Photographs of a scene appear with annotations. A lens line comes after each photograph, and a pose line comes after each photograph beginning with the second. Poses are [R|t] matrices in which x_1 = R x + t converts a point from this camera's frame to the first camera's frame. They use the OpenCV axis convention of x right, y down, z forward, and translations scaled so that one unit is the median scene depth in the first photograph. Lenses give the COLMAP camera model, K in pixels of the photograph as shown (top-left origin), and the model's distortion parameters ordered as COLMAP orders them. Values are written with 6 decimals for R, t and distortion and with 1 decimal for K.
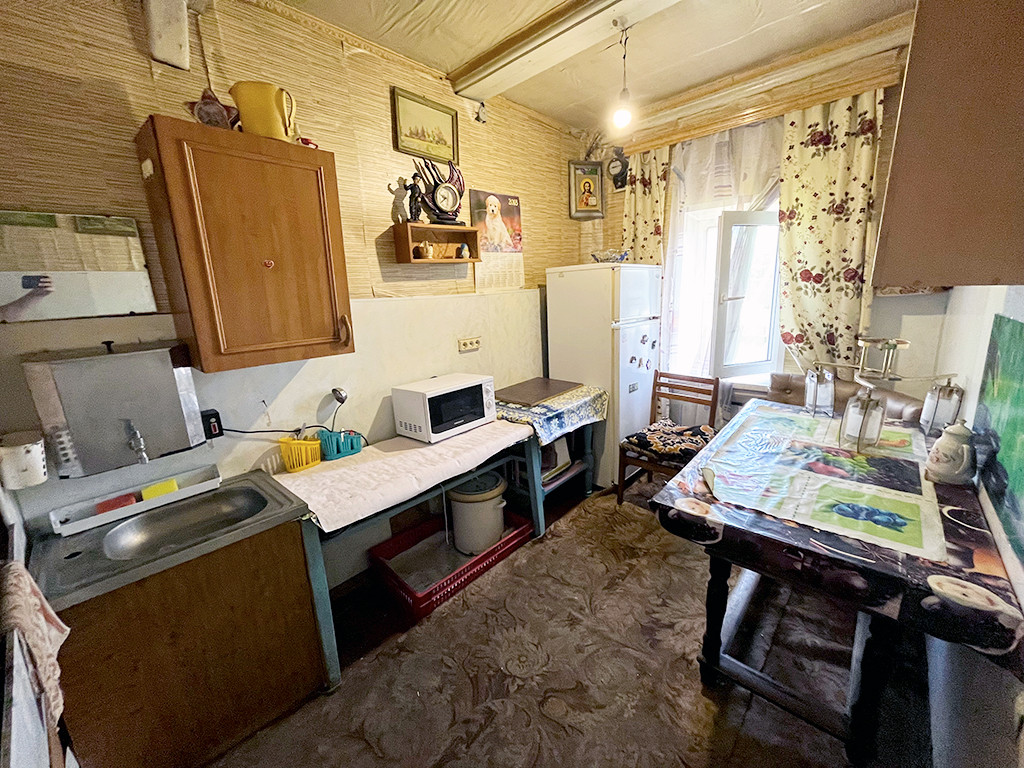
lens RADIAL K [[413.1, 0, 506.8], [0, 413.1, 384.5], [0, 0, 1]] dist [-0.000764, 0.000368]
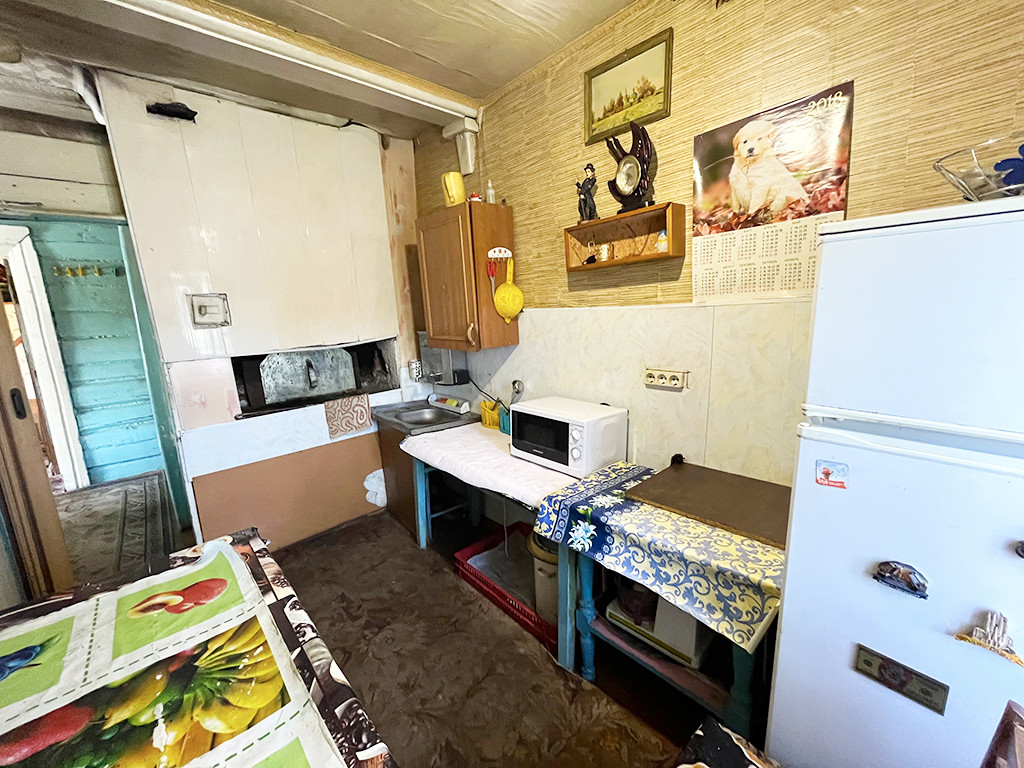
lens RADIAL K [[413.1, 0, 511.6], [0, 413.1, 382.2], [0, 0, 1]] dist [-0.000764, 0.000368]
pose [[-0.099027, 0.227442, -0.968744, 0.641615], [-0.173818, 0.954608, 0.241891, -0.229801], [0.979786, 0.192339, -0.054998, 0.861366]]
